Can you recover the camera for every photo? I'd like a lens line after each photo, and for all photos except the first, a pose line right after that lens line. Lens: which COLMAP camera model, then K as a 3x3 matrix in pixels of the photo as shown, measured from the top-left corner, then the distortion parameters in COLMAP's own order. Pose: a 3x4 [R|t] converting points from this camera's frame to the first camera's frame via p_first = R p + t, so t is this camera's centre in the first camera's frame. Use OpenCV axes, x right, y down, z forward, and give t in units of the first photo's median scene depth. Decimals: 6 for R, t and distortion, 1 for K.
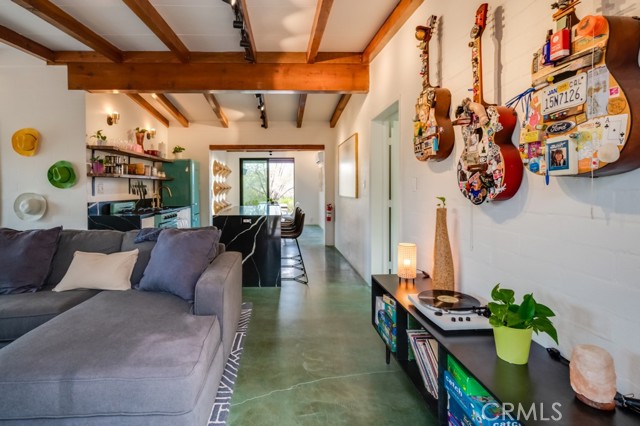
lens RADIAL K [[324.1, 0, 312.0], [0, 324.1, 188.1], [0, 0, 1]] dist [-0.001067, 0.000036]
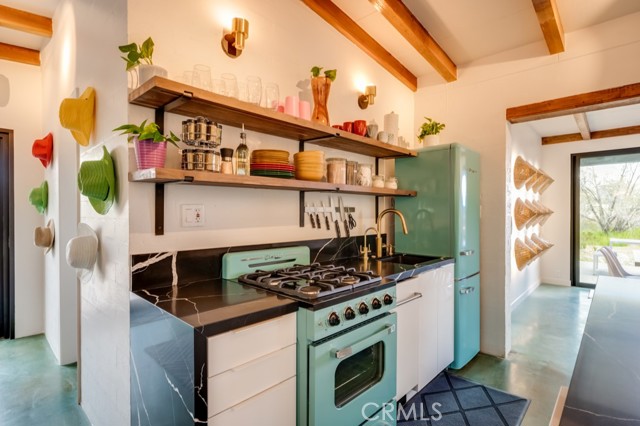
lens RADIAL K [[324.1, 0, 319.0], [0, 324.1, 213.3], [0, 0, 1]] dist [-0.001067, 0.000036]
pose [[0.675851, 0.015648, -0.736873, -0.180574], [-0.009220, 0.999876, 0.012776, -0.004441], [0.736981, -0.001840, 0.675911, 0.572246]]
